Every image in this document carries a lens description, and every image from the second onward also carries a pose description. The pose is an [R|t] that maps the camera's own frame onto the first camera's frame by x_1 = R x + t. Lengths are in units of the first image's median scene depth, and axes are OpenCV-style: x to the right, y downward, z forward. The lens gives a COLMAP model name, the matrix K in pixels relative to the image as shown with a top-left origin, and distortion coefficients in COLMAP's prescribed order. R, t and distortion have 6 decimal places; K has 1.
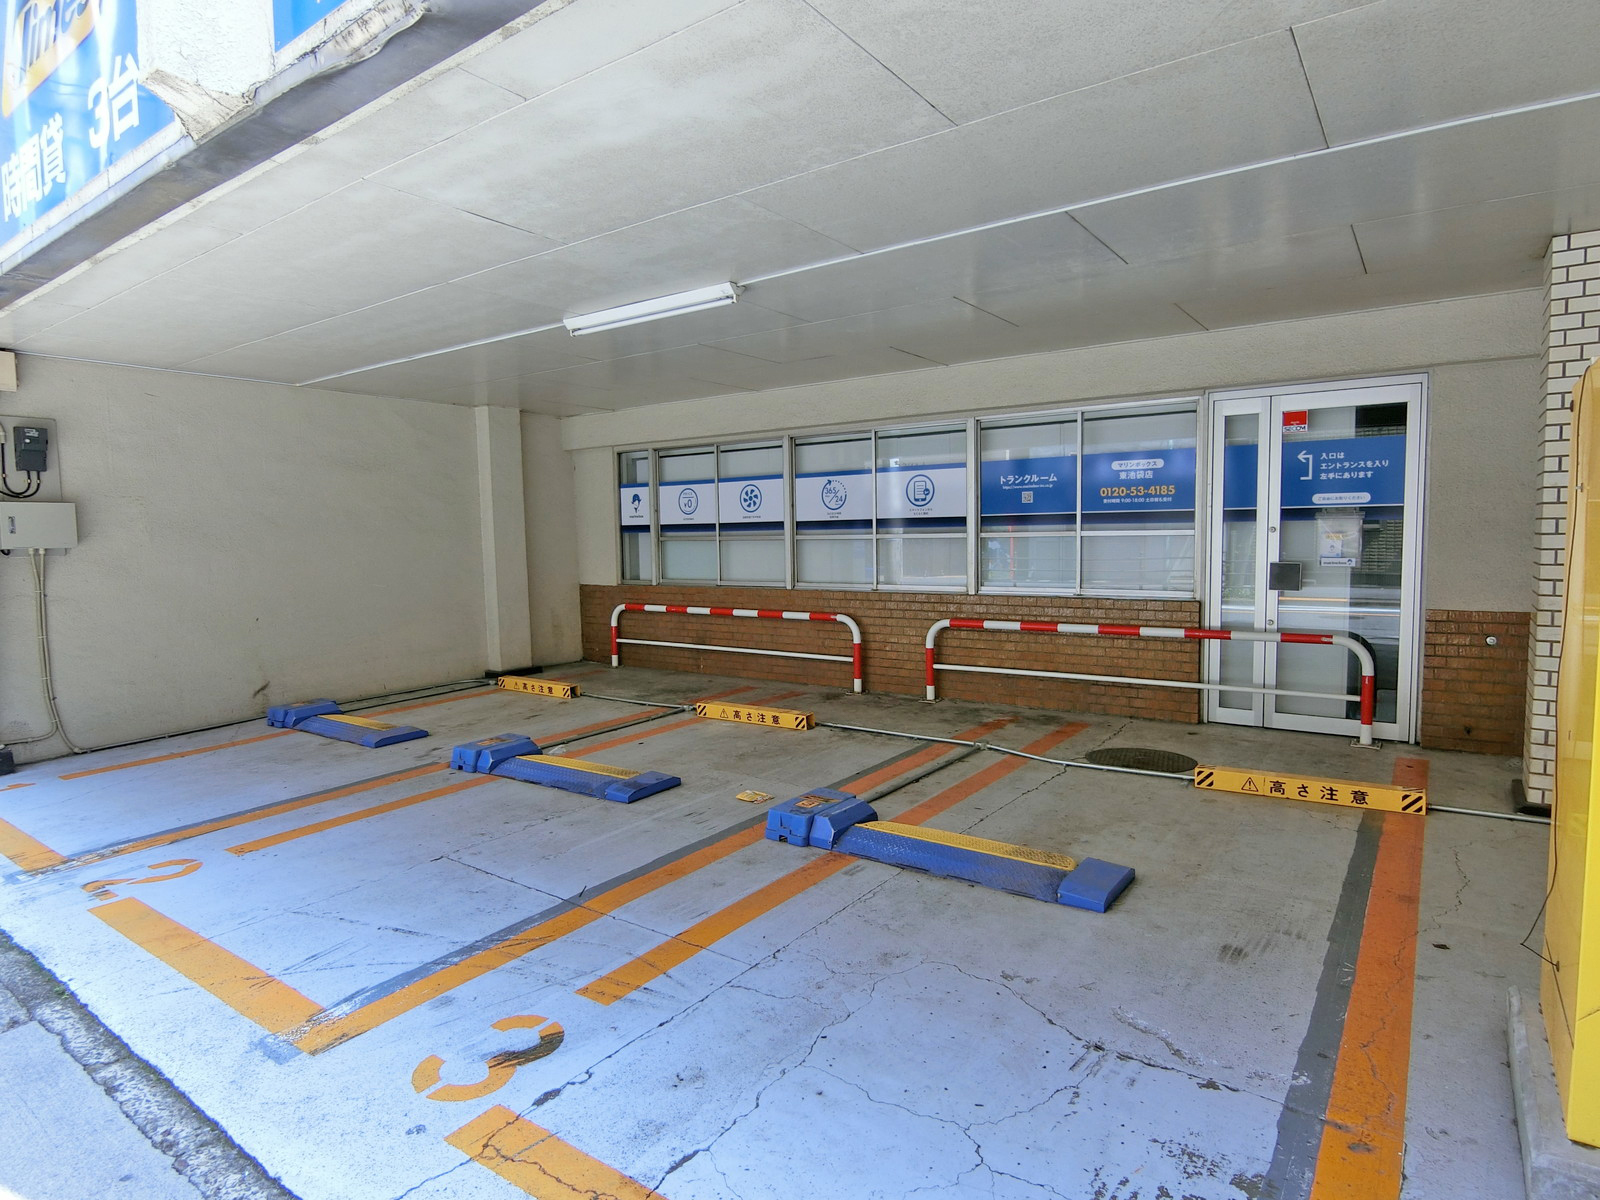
lens RADIAL K [[888.8, 0, 803.0], [0, 888.8, 602.4], [0, 0, 1]] dist [-0.002363, -0.013340]
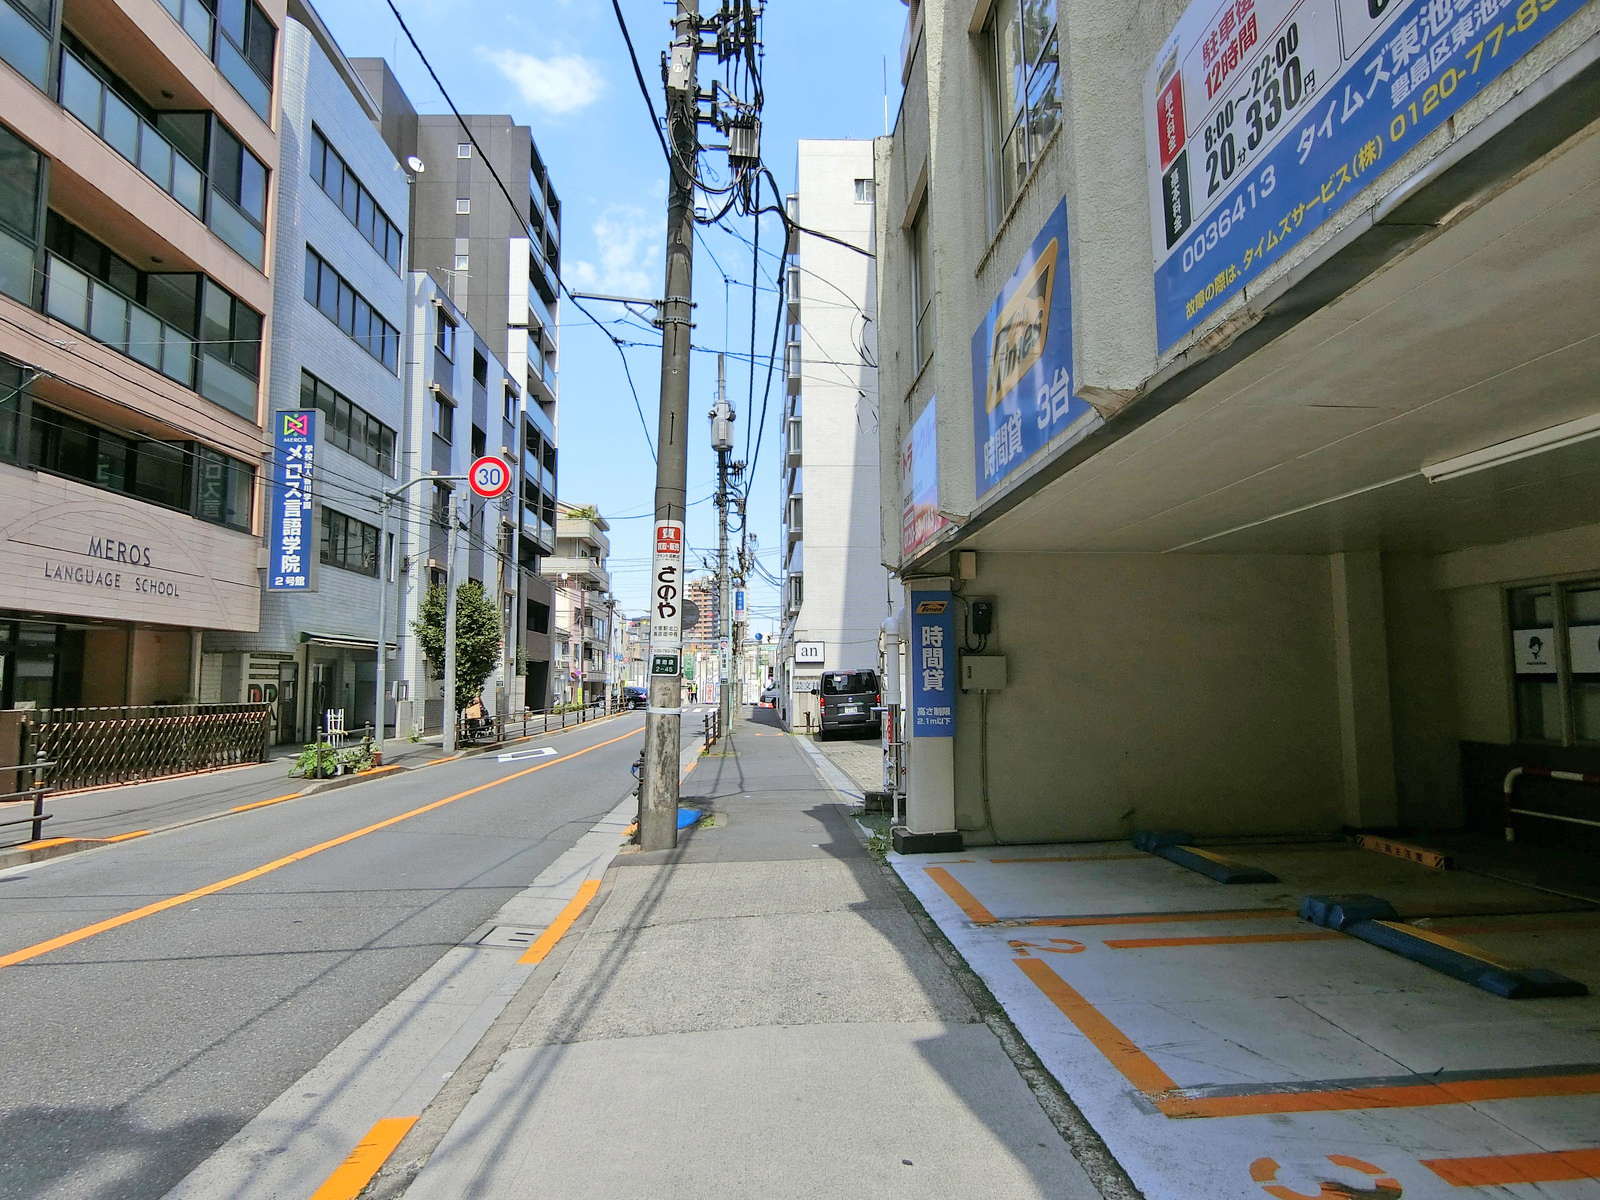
lens RADIAL K [[888.8, 0, 803.0], [0, 888.8, 602.4], [0, 0, 1]] dist [-0.002363, -0.013340]
pose [[0.626079, -0.052336, -0.778002, 0.085281], [-0.069794, 0.989979, -0.122761, -0.007682], [0.776630, 0.131158, 0.616152, -0.173549]]
